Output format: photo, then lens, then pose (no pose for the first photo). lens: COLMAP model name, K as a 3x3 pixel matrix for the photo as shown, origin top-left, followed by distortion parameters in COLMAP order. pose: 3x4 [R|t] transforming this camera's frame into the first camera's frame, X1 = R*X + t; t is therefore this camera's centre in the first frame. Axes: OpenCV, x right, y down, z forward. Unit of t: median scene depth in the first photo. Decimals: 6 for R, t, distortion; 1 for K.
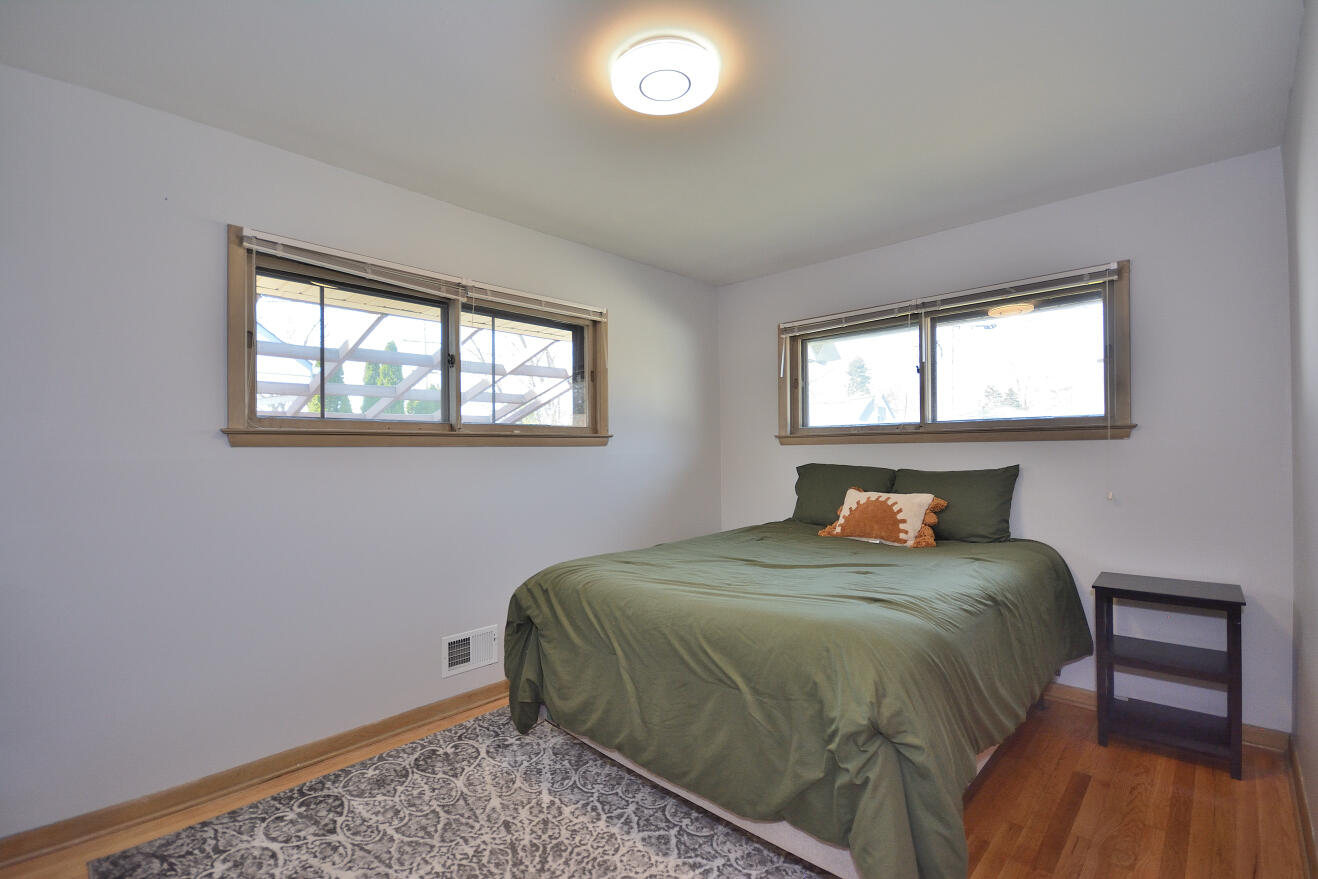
lens RADIAL K [[590.4, 0, 672.0], [0, 590.4, 453.6], [0, 0, 1]] dist [0.013117, -0.000037]
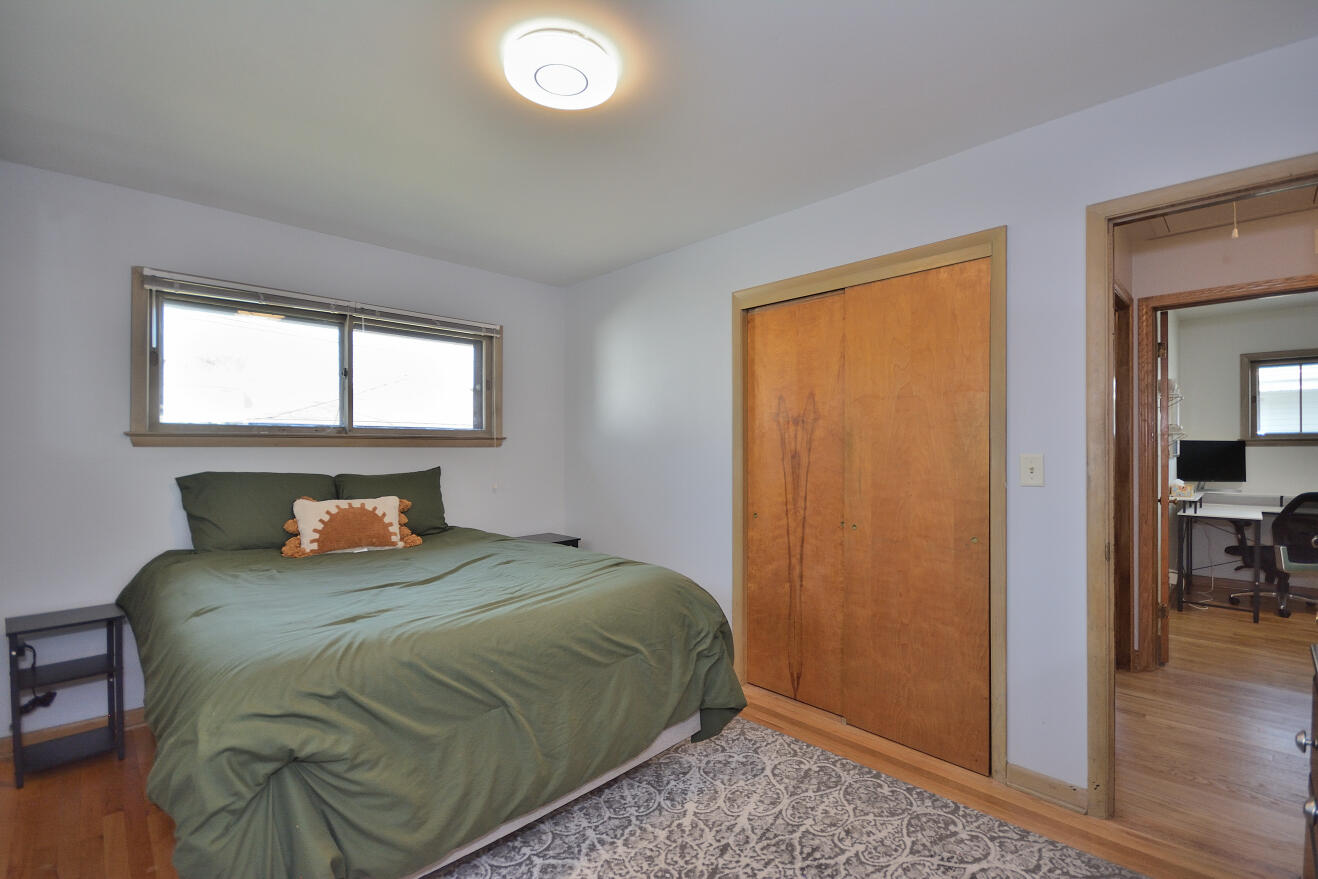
lens RADIAL K [[589.6, 0, 655.1], [0, 589.6, 448.7], [0, 0, 1]] dist [0.012781, -0.013414]
pose [[0.035125, 0.008457, 0.999347, -0.632675], [0.003371, 0.999958, -0.008580, -0.005878], [-0.999377, 0.003670, 0.035095, 0.526981]]
